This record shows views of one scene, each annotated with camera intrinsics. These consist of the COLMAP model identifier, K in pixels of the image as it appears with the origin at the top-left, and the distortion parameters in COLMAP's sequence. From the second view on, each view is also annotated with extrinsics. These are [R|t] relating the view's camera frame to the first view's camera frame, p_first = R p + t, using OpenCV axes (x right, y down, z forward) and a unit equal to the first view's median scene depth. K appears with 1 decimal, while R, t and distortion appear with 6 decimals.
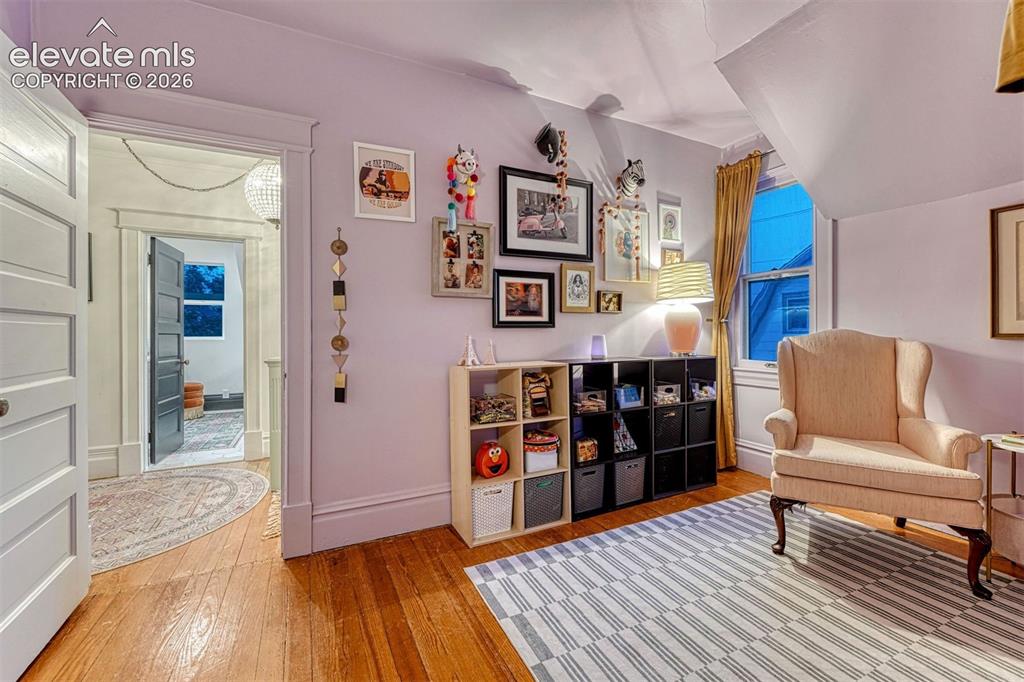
lens RADIAL K [[425.2, 0, 513.3], [0, 425.2, 340.4], [0, 0, 1]] dist [-0.003057, -0.000110]
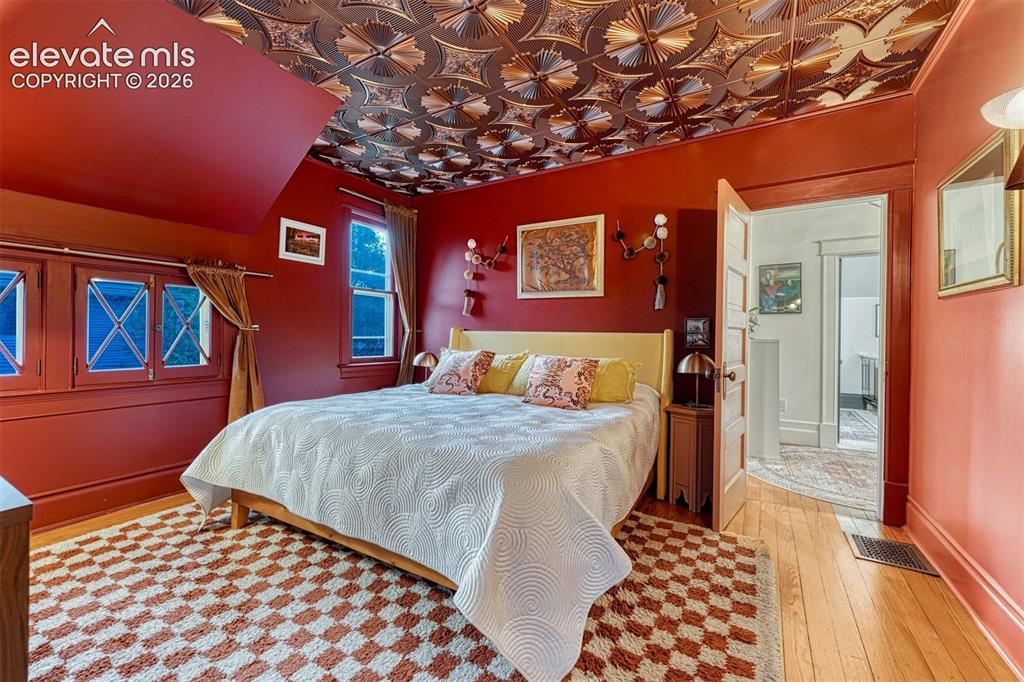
lens RADIAL K [[425.2, 0, 513.3], [0, 425.2, 340.4], [0, 0, 1]] dist [-0.003057, -0.000110]
pose [[0.066295, 0.005430, -0.997785, 0.598843], [-0.004274, 0.999978, 0.005158, -0.018003], [0.997791, 0.003923, 0.066317, -0.043074]]
